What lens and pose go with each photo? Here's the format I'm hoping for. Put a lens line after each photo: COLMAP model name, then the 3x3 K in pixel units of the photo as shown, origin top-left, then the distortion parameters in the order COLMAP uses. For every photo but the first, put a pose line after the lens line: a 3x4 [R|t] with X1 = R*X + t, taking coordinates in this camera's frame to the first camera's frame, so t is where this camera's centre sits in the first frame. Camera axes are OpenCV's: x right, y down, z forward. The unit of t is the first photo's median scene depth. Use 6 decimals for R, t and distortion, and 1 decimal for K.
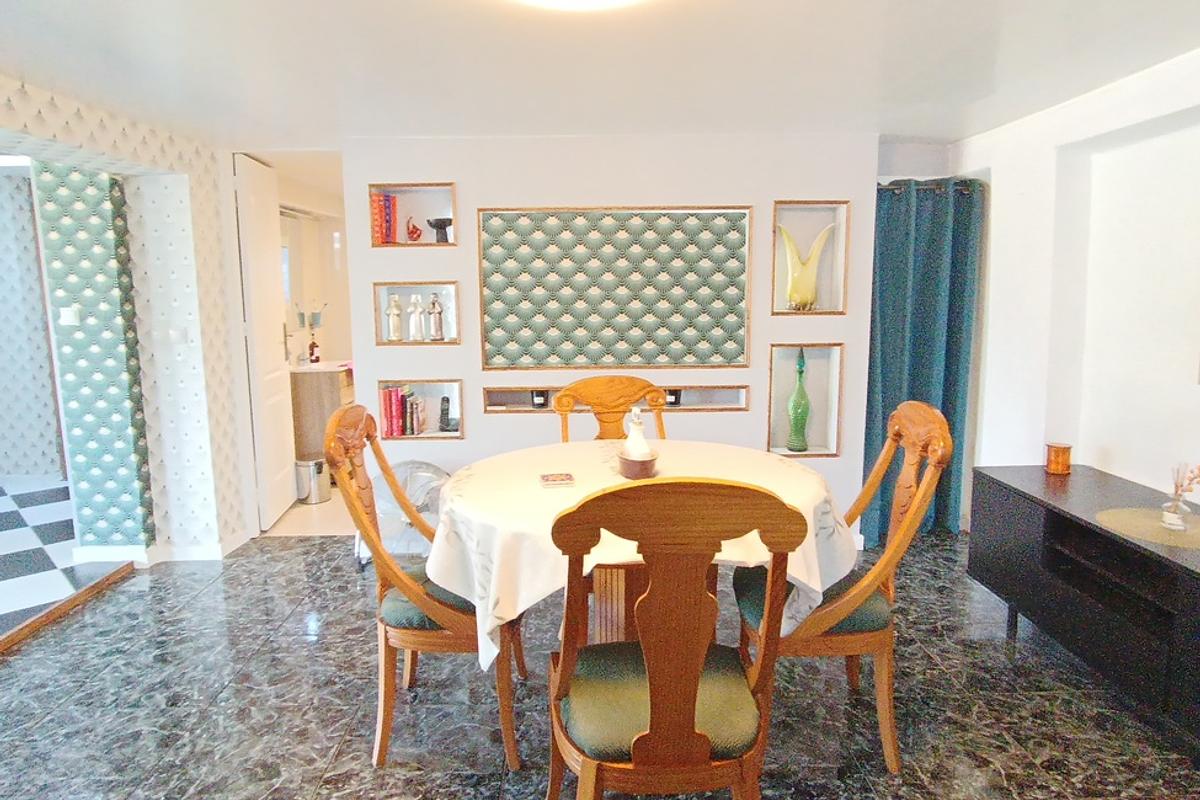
lens RADIAL K [[735.1, 0, 599.2], [0, 735.1, 401.7], [0, 0, 1]] dist [-0.033896, 0.021924]
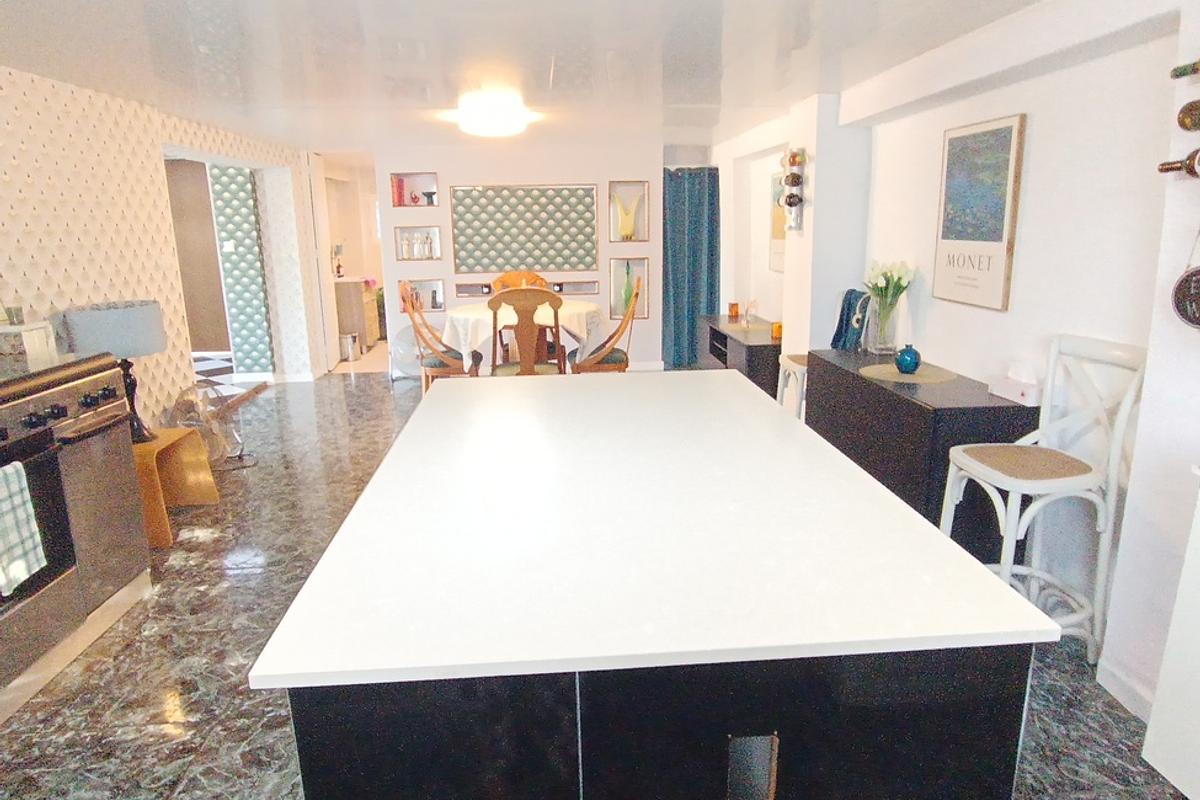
lens RADIAL K [[735.1, 0, 601.7], [0, 735.1, 391.3], [0, 0, 1]] dist [-0.033896, 0.021924]
pose [[0.997663, -0.021910, 0.064717, 0.085127], [0.017151, 0.997170, 0.073191, 0.123953], [-0.066138, -0.071910, 0.995216, -0.893545]]
